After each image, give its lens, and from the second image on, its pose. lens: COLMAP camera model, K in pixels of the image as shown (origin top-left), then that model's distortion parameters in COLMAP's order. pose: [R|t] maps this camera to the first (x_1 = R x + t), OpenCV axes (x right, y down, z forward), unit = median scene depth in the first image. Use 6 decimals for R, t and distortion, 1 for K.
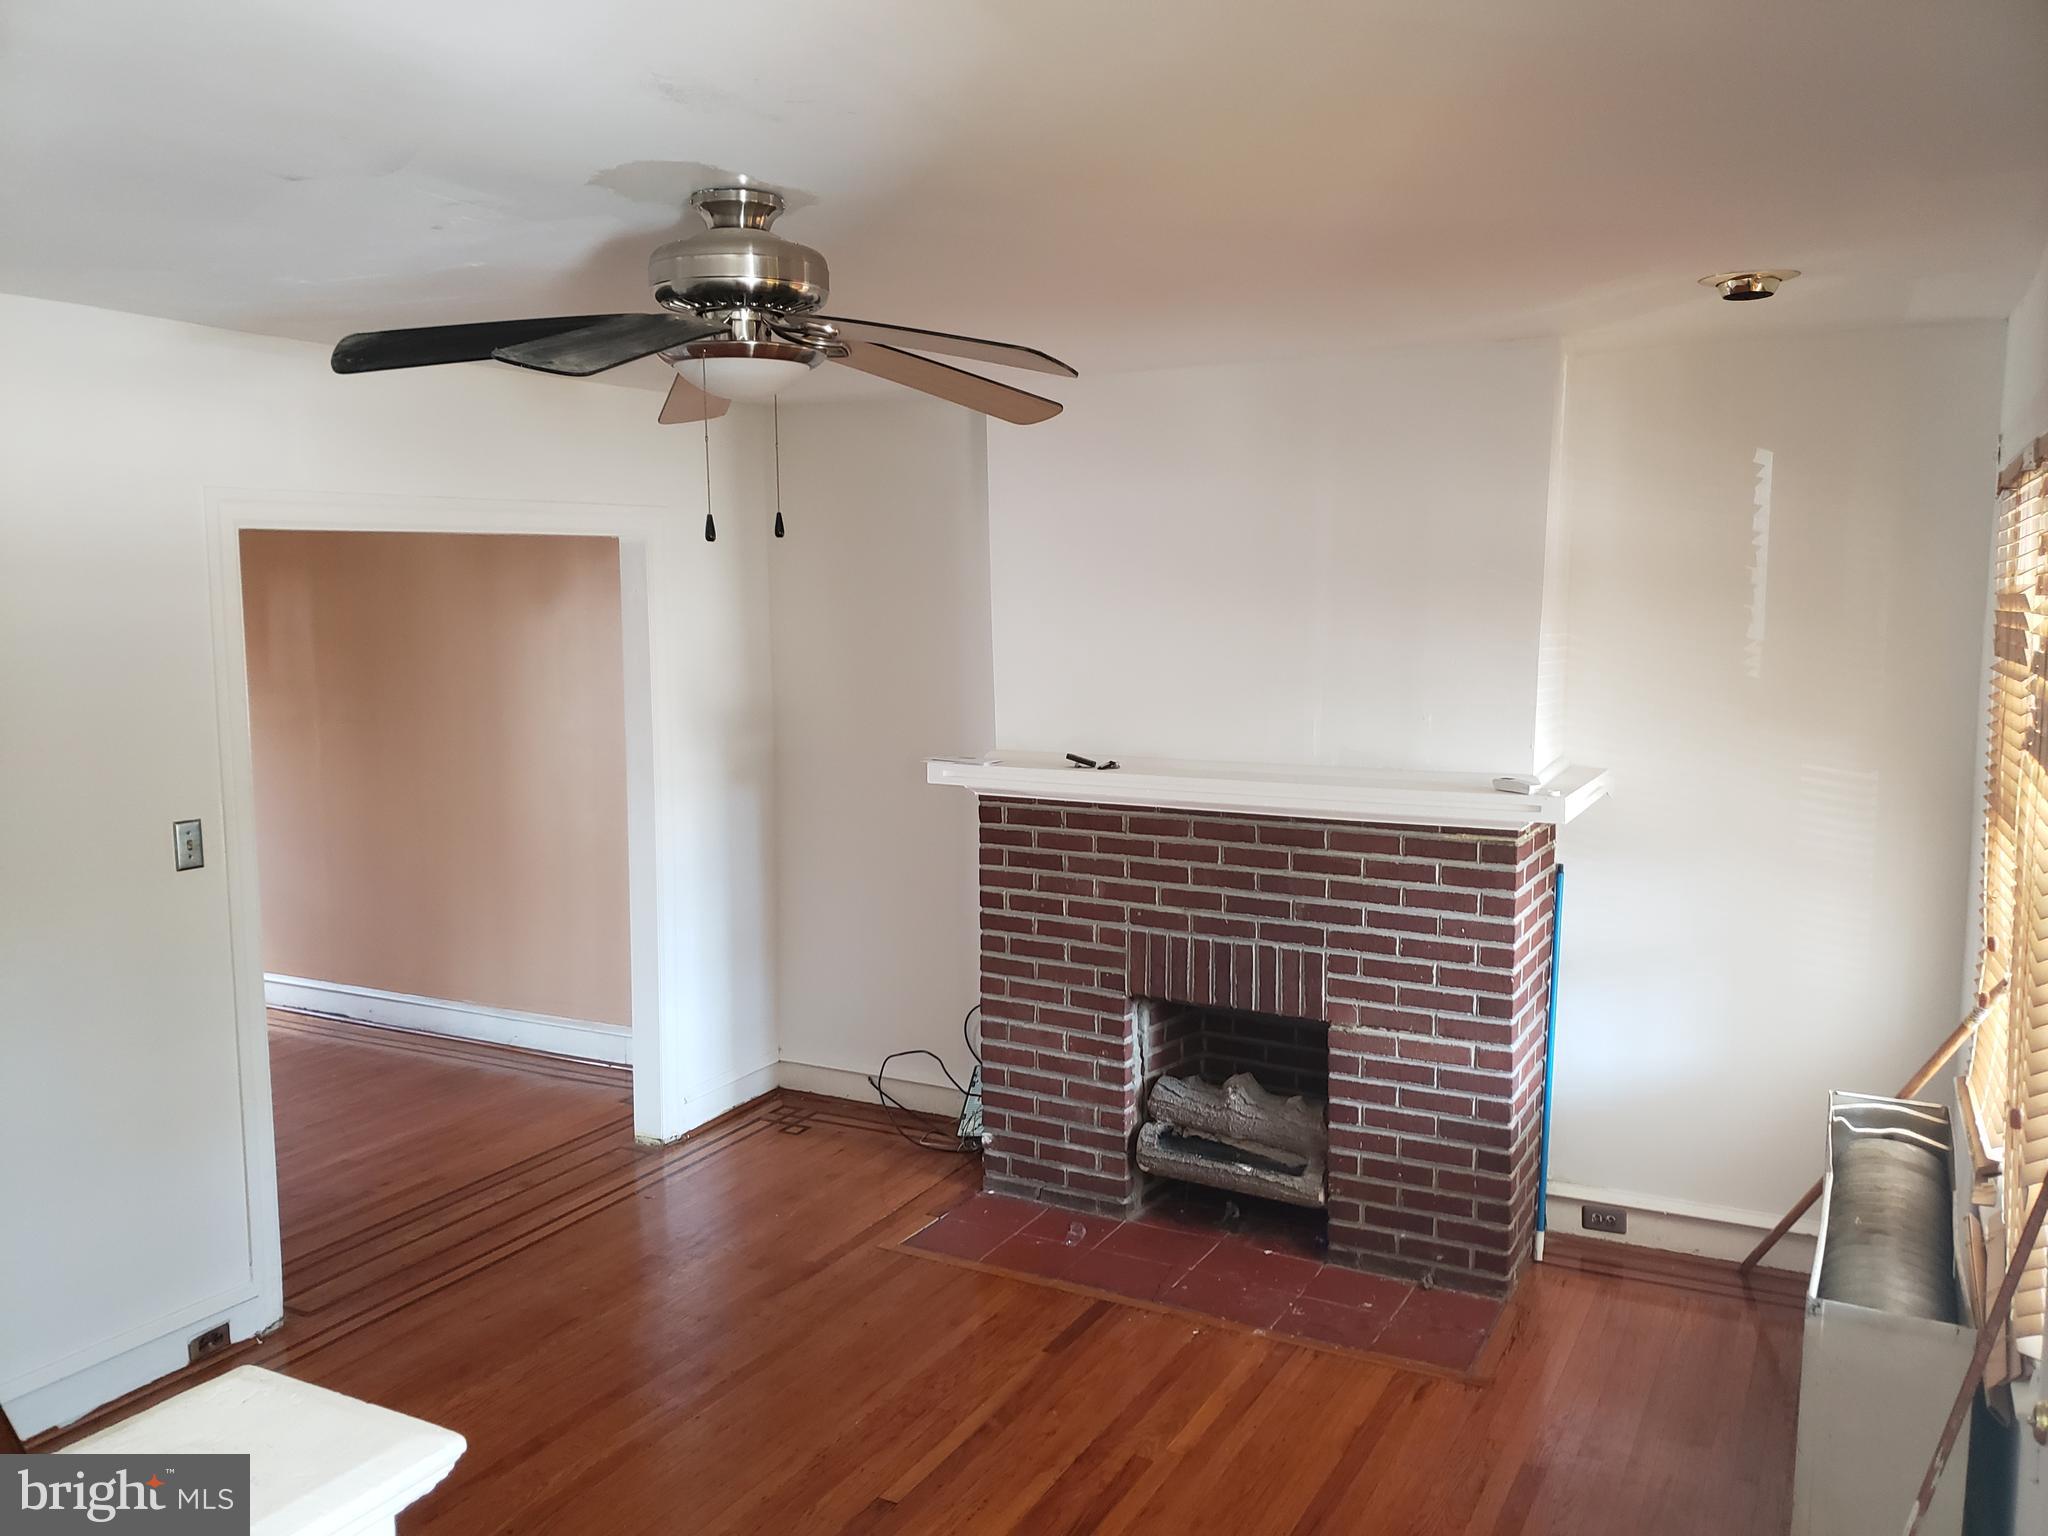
lens RADIAL K [[1578.8, 0, 1044.2], [0, 1578.8, 750.7], [0, 0, 1]] dist [0.065191, -0.054370]
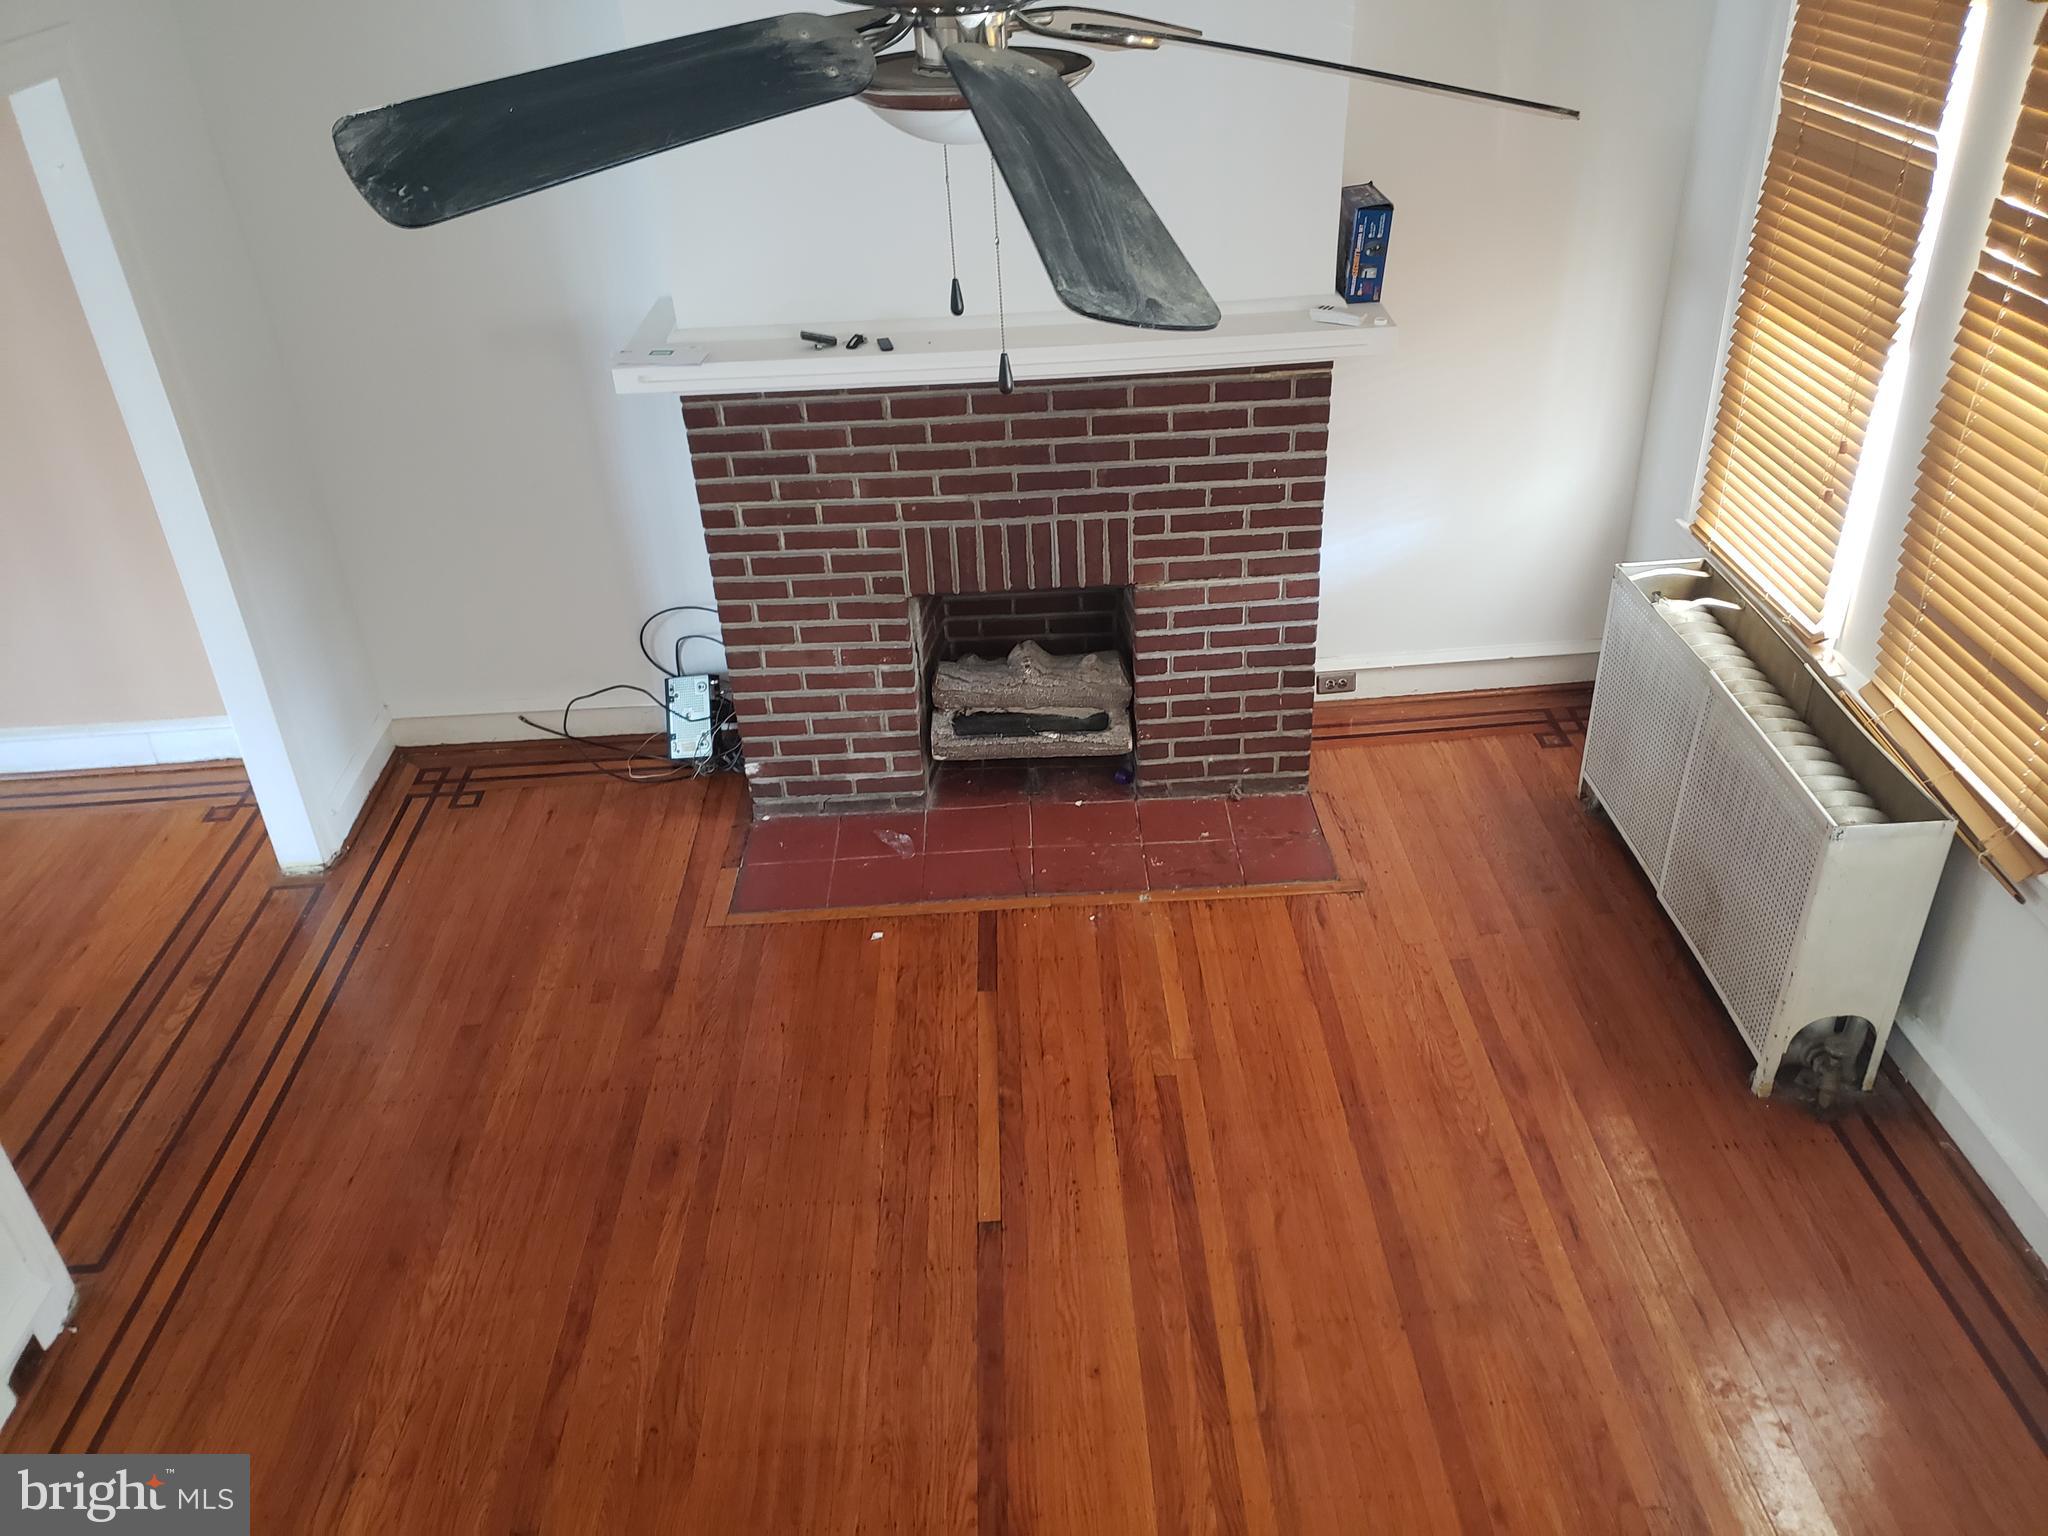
lens RADIAL K [[1578.8, 0, 1044.3], [0, 1578.8, 774.3], [0, 0, 1]] dist [0.065191, -0.054370]
pose [[0.865153, -0.293232, 0.406847, -0.293882], [0.087213, 0.886857, 0.453739, -0.166750], [-0.493866, -0.357072, 0.792841, 0.226707]]
